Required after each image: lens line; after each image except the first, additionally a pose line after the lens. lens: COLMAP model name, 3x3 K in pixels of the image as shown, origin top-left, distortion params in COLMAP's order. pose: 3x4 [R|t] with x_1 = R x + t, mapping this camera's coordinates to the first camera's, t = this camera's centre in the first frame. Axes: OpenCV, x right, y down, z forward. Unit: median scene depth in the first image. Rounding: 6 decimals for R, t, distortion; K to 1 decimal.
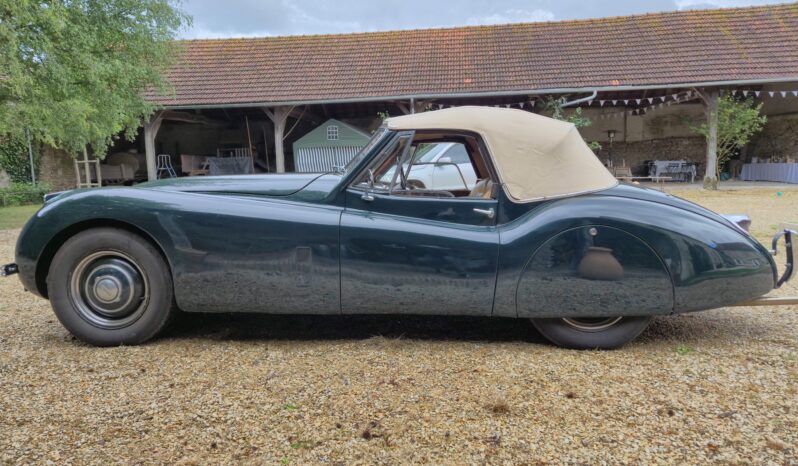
lens RADIAL K [[553.2, 0, 394.1], [0, 553.2, 229.8], [0, 0, 1]] dist [0.064292, -0.057749]
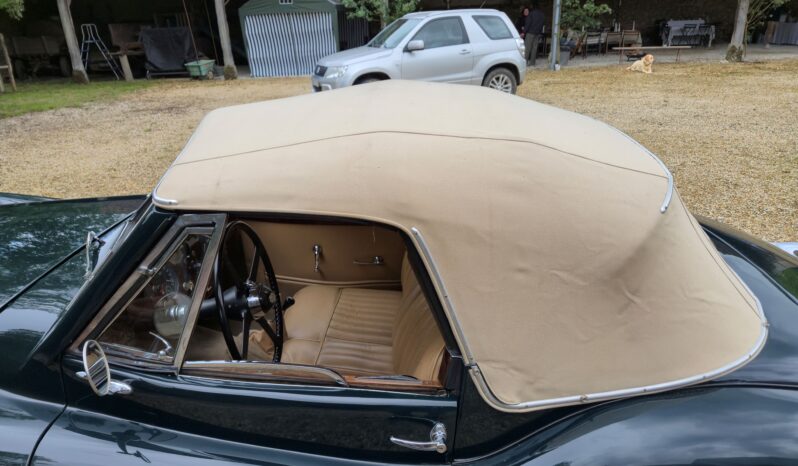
lens RADIAL K [[553.2, 0, 394.1], [0, 553.2, 229.8], [0, 0, 1]] dist [0.064292, -0.057749]
pose [[0.999436, -0.027285, 0.019594, 0.024807], [0.021495, 0.967704, 0.251171, -0.046188], [-0.025814, -0.250608, 0.967744, 0.117989]]
